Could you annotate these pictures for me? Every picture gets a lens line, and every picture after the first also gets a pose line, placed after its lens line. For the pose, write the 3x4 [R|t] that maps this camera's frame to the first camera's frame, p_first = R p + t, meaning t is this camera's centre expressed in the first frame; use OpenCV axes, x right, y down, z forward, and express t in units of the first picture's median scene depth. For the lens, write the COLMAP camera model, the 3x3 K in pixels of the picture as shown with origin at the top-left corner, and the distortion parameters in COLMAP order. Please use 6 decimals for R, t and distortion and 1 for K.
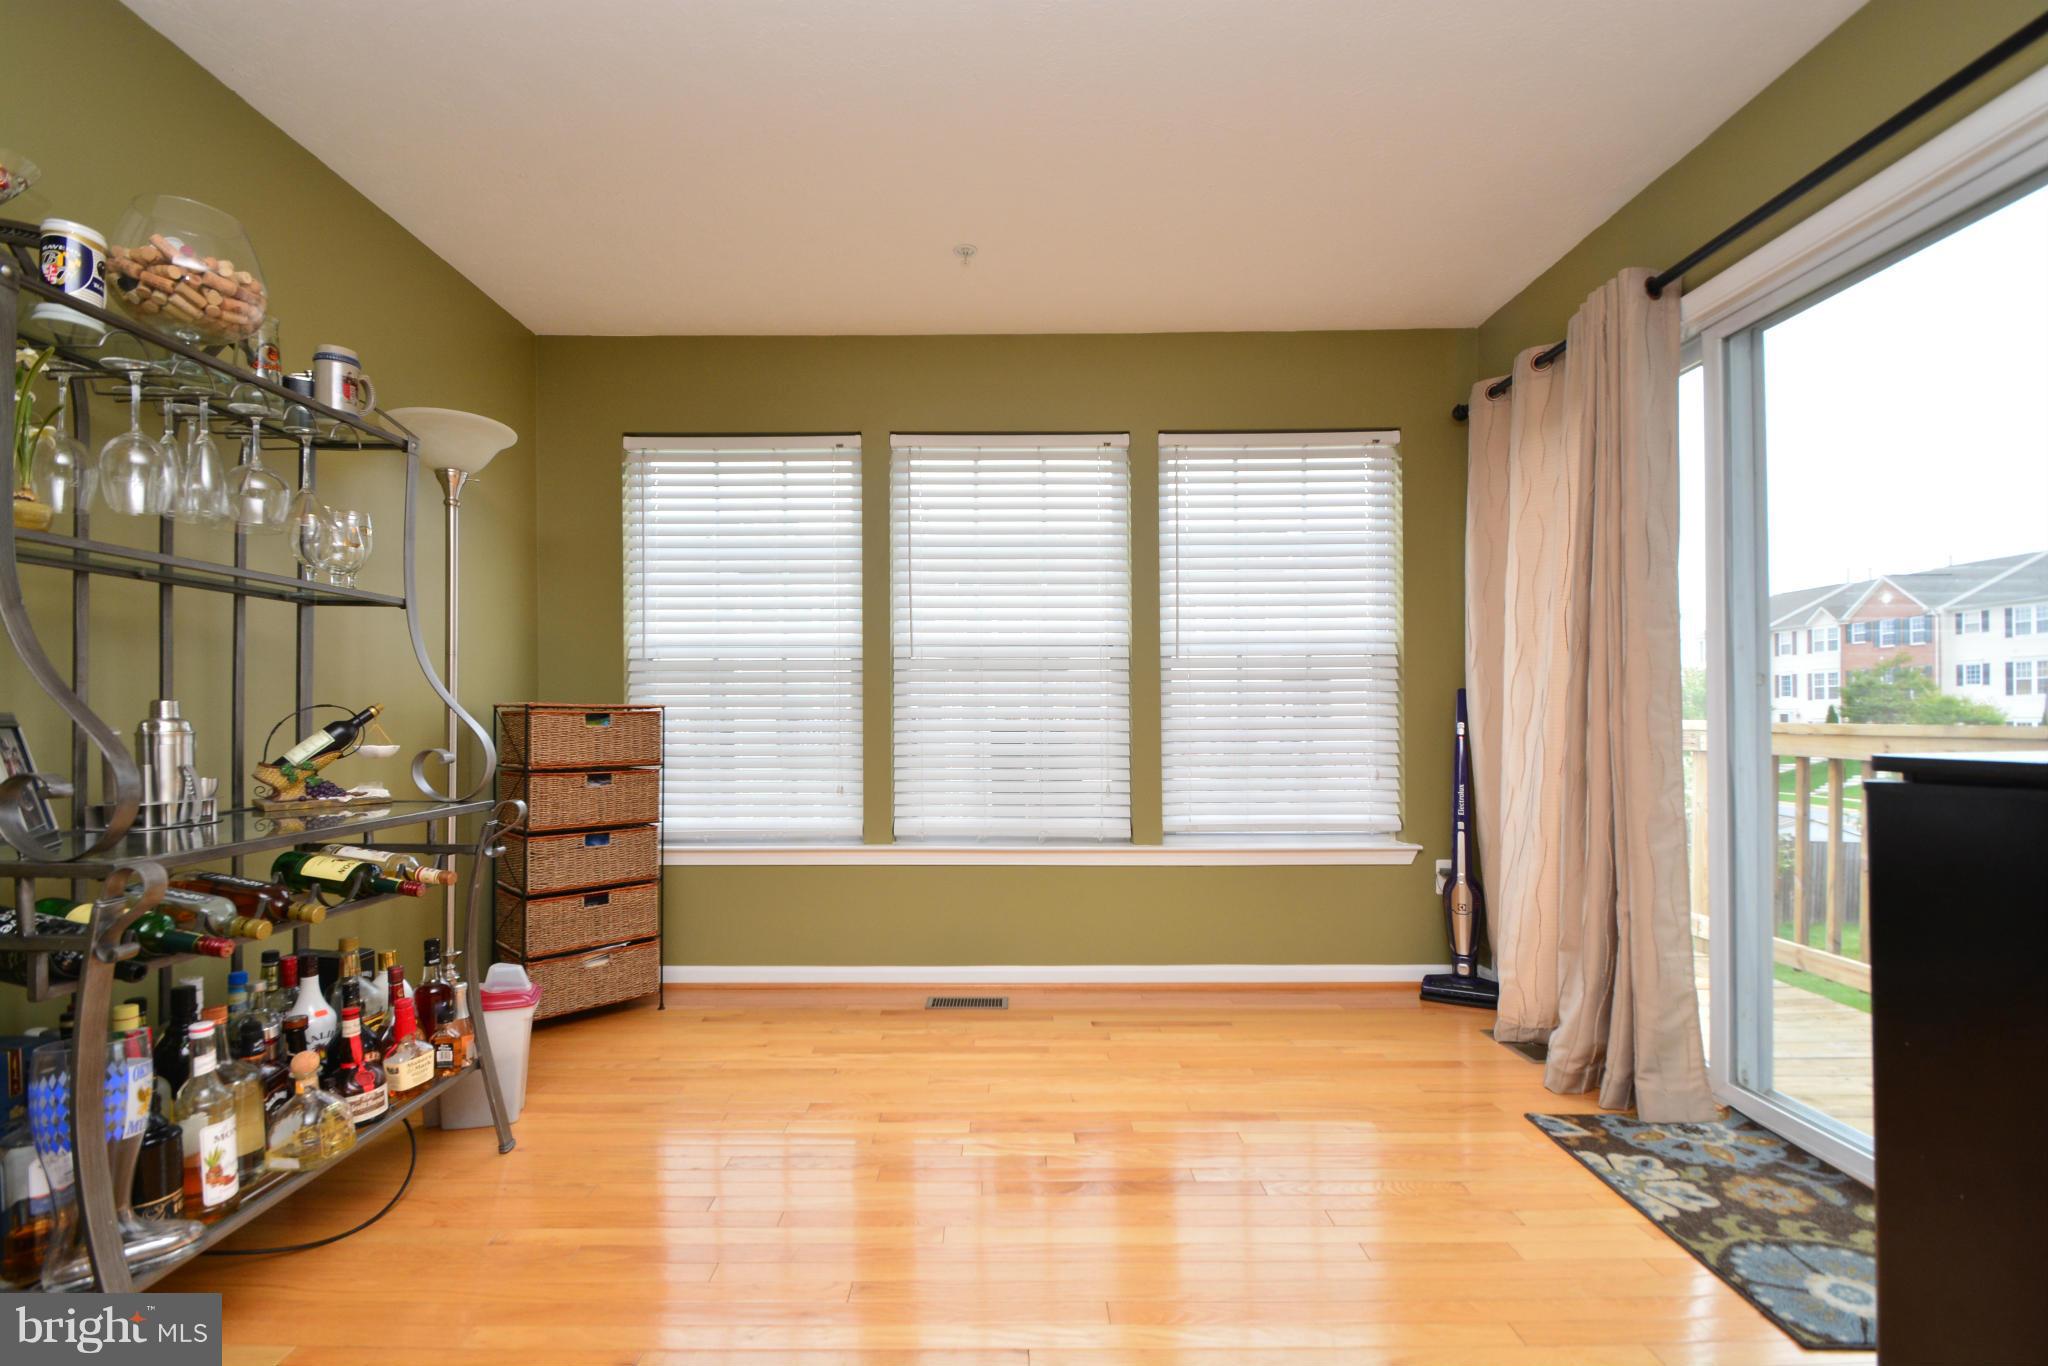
lens RADIAL K [[901.1, 0, 995.9], [0, 901.1, 714.9], [0, 0, 1]] dist [0.015076, -0.017139]
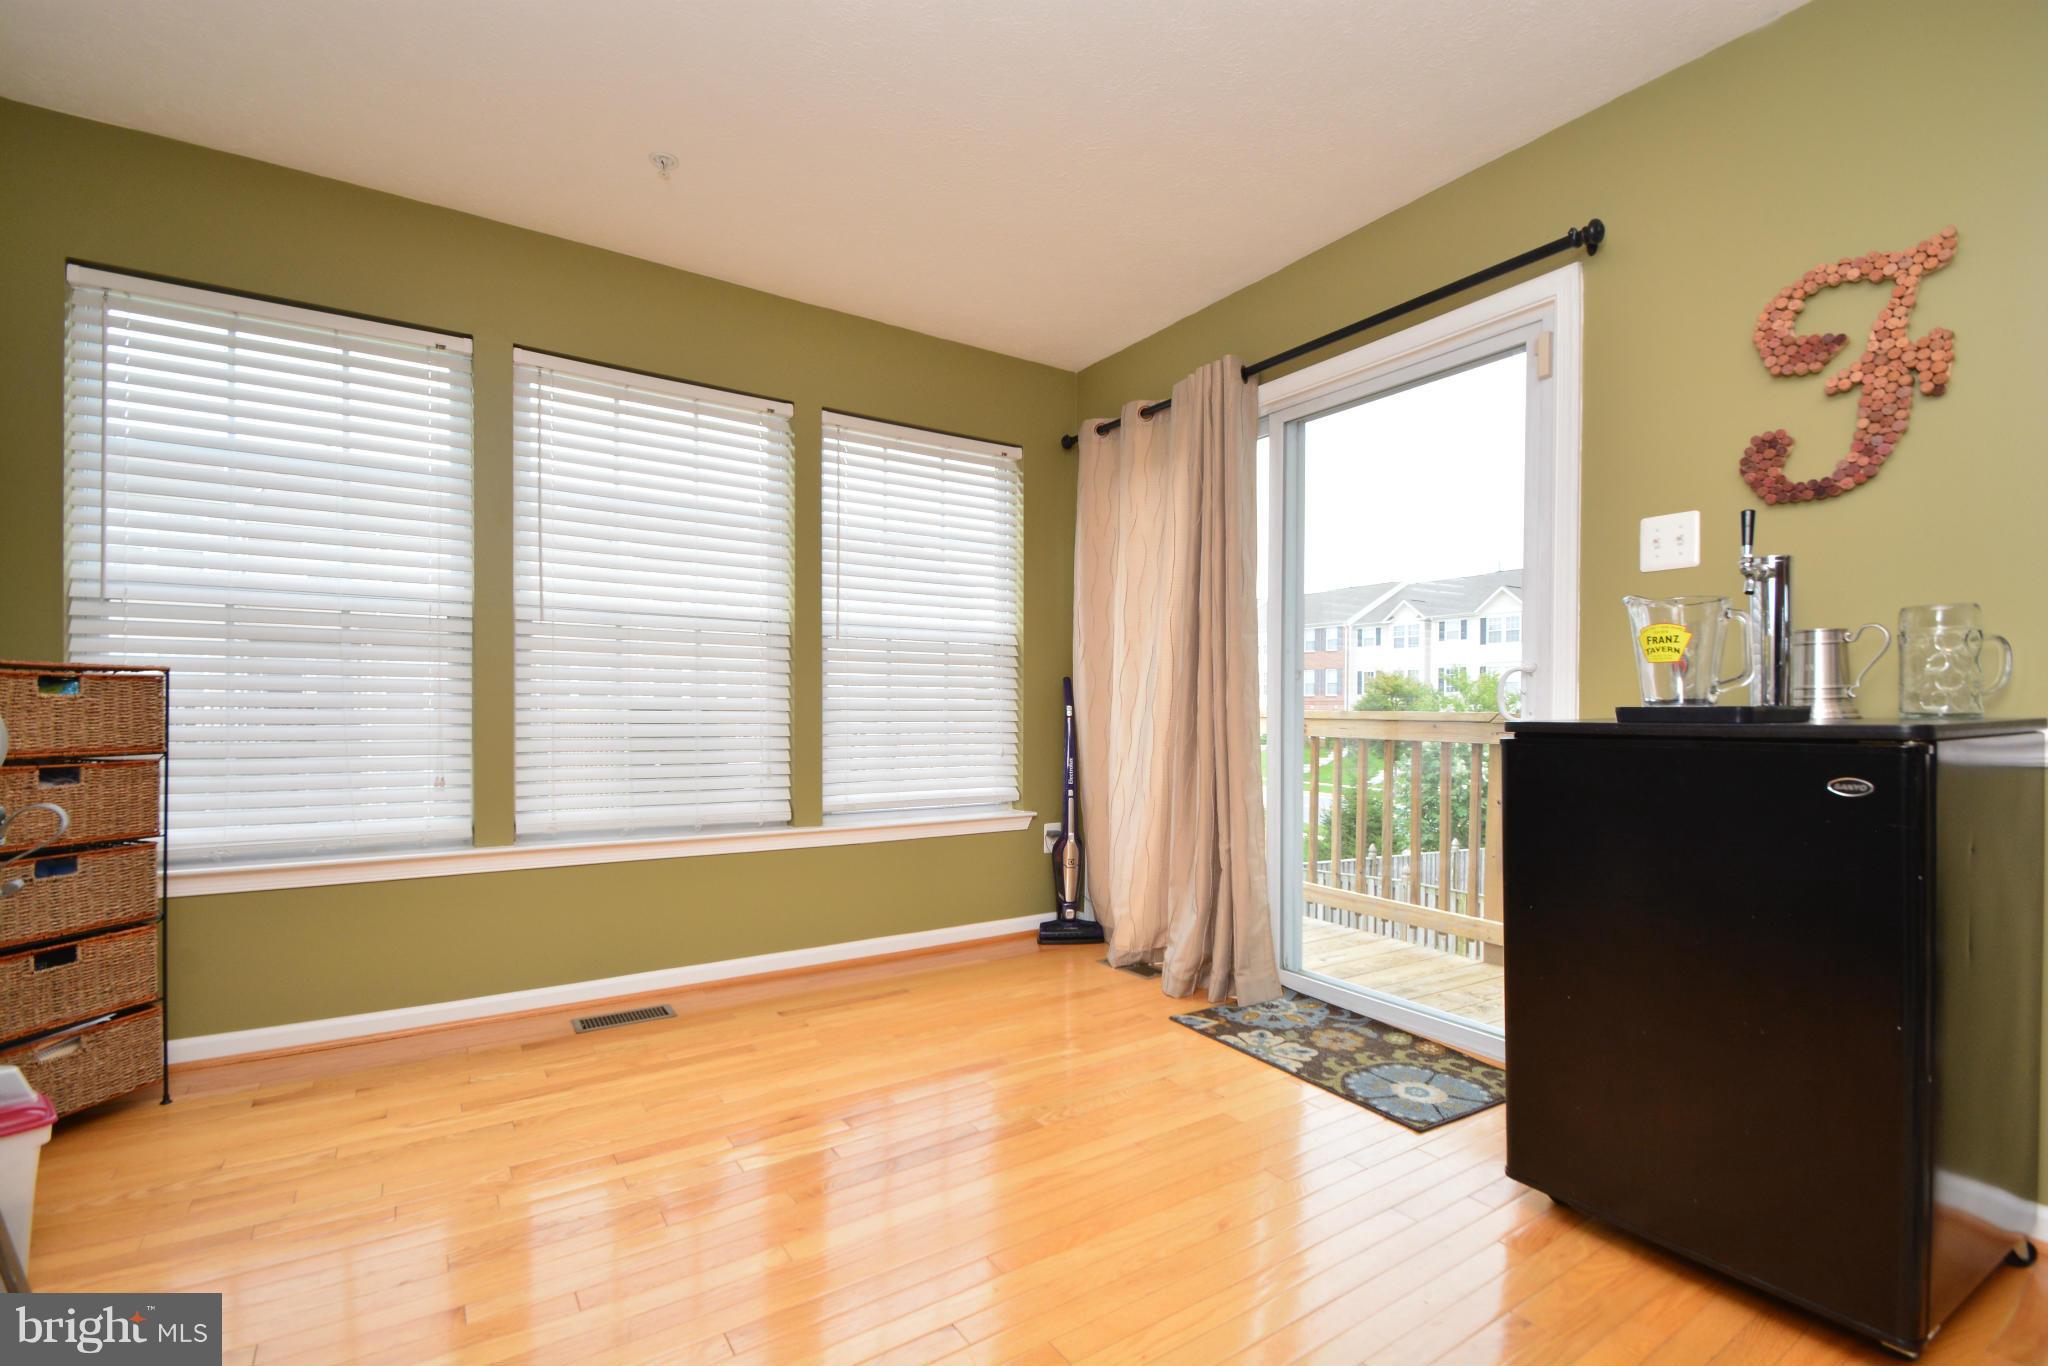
lens RADIAL K [[901.1, 0, 995.9], [0, 901.1, 714.9], [0, 0, 1]] dist [0.015076, -0.017139]
pose [[0.834256, 0.005633, 0.551349, -0.229582], [-0.012889, 0.999874, 0.009287, 0.011668], [-0.551227, -0.014854, 0.834223, 0.075395]]
